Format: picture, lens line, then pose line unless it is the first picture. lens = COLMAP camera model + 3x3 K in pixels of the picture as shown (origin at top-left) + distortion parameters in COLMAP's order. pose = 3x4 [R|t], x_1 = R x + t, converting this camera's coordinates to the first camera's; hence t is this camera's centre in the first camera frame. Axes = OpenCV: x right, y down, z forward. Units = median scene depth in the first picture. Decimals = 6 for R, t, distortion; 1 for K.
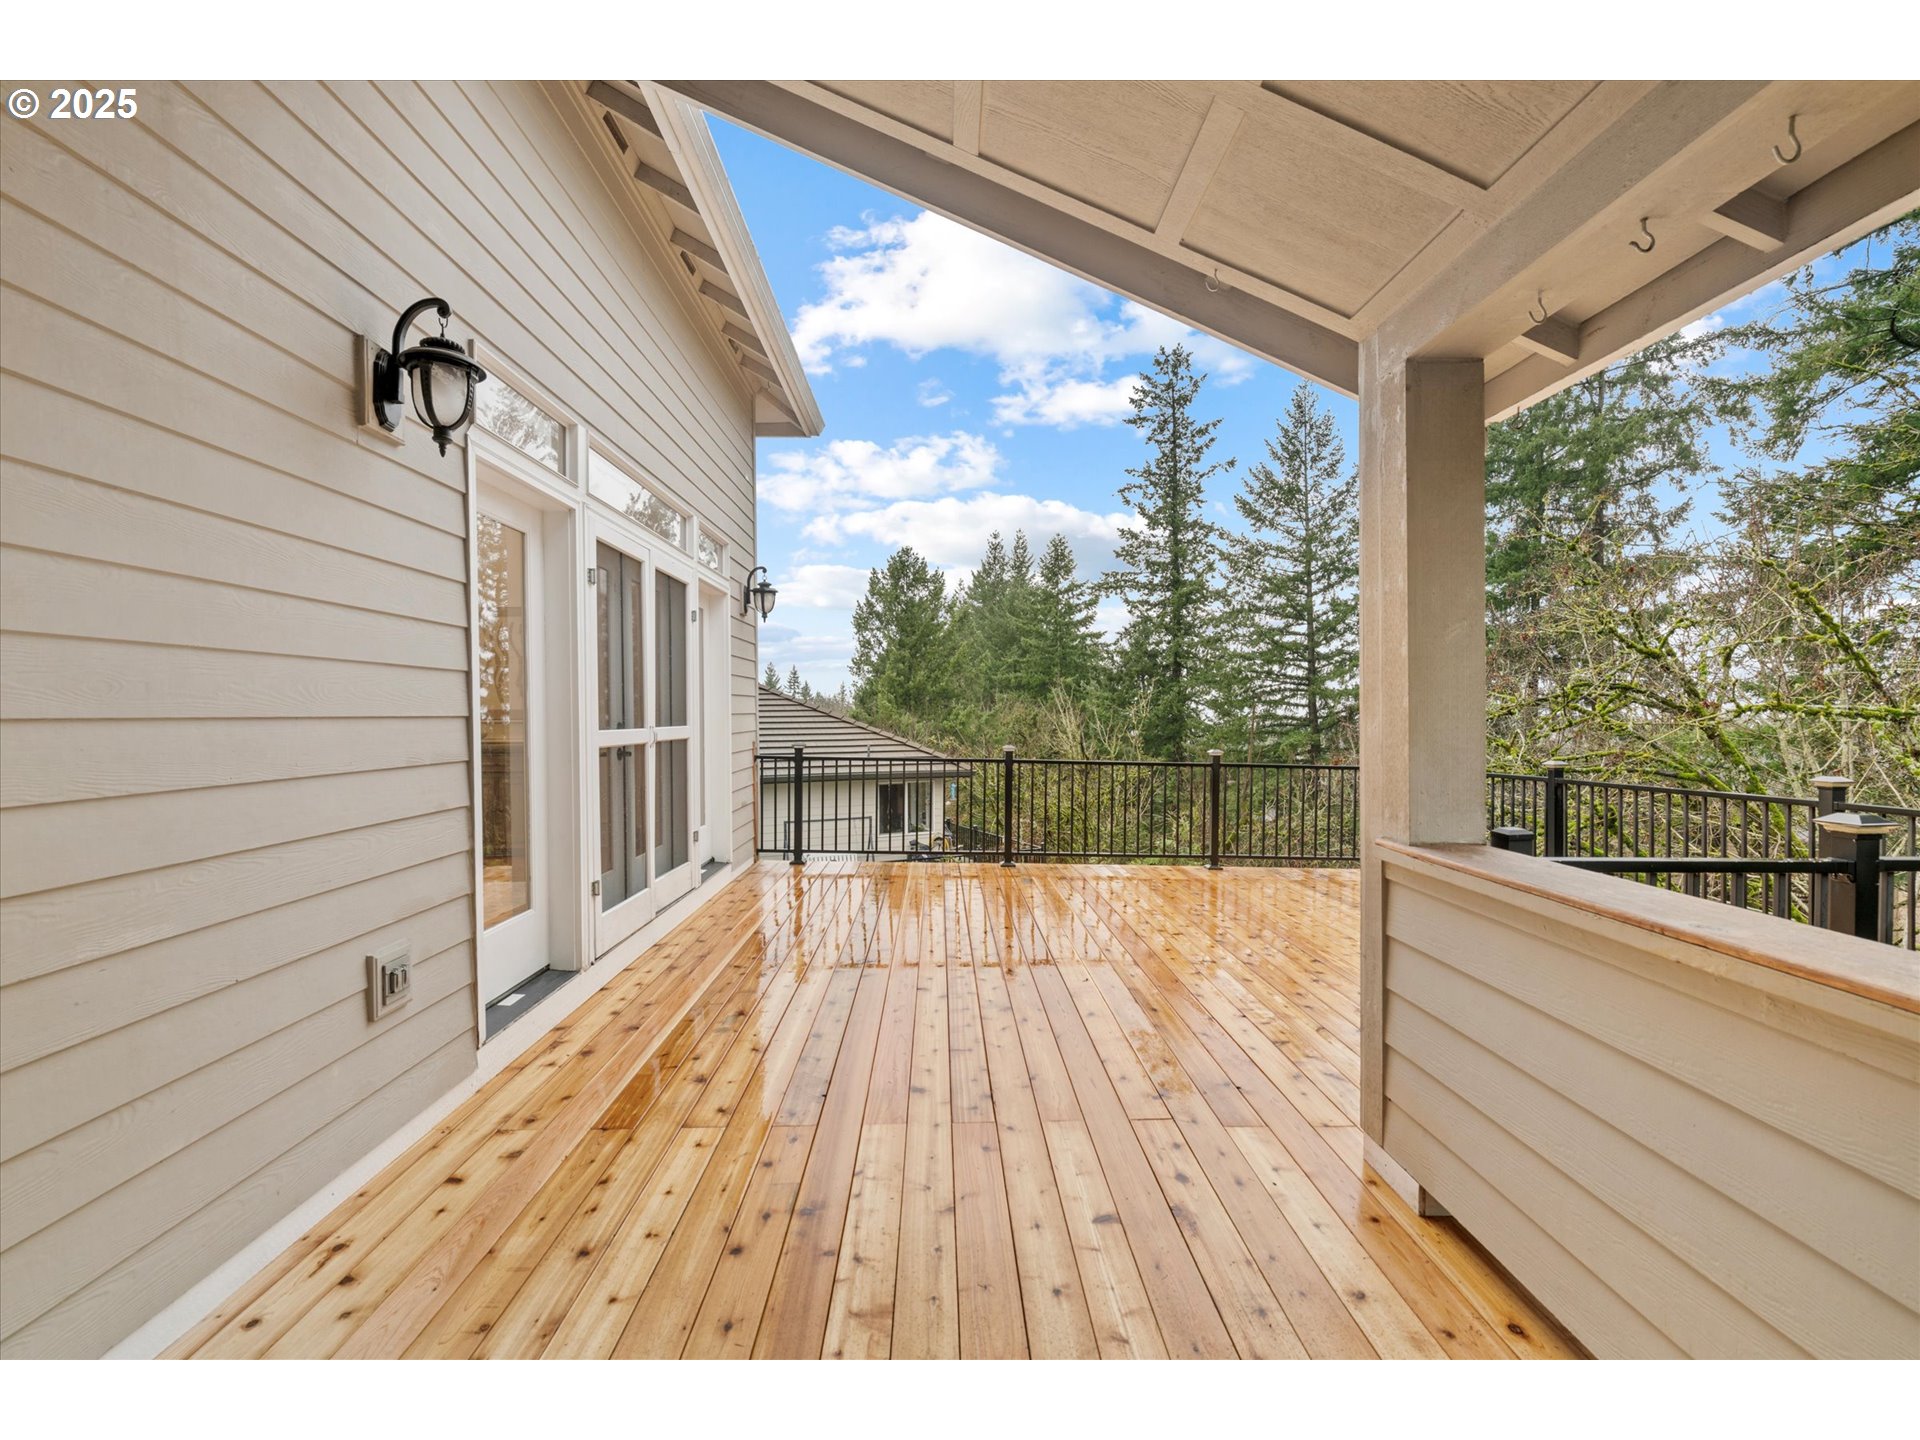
lens RADIAL K [[888.8, 0, 954.6], [0, 888.8, 723.1], [0, 0, 1]] dist [-0.008491, 0.003974]
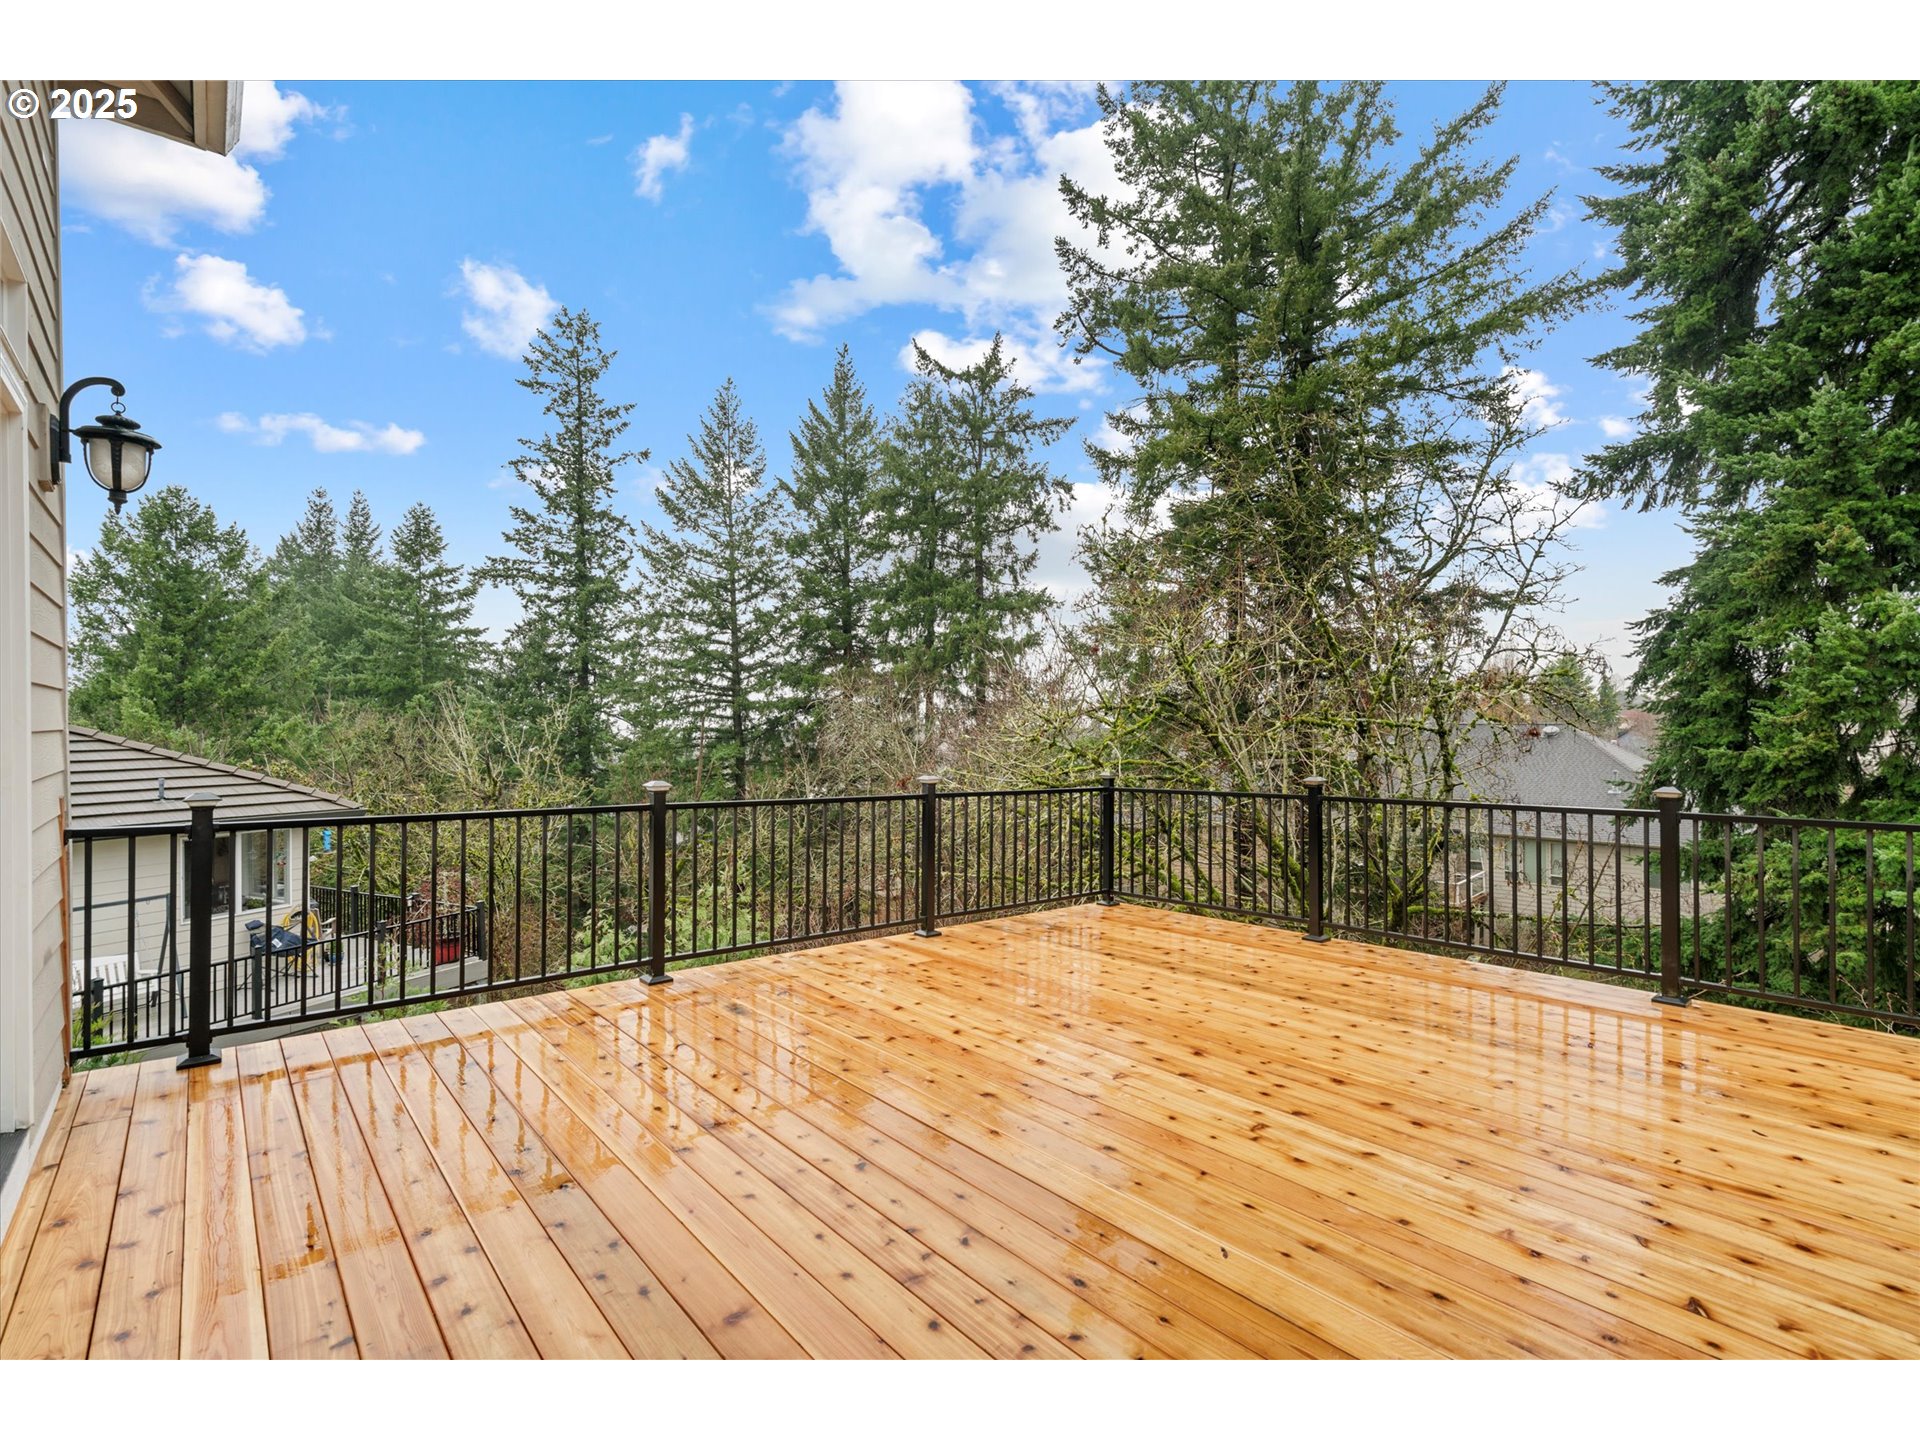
lens RADIAL K [[888.8, 0, 950.2], [0, 888.8, 724.7], [0, 0, 1]] dist [-0.008491, 0.003974]
pose [[0.765284, -0.002134, 0.643689, -0.039266], [0.009638, 0.999920, -0.008145, -0.001420], [-0.643621, 0.012437, 0.765243, 0.092697]]
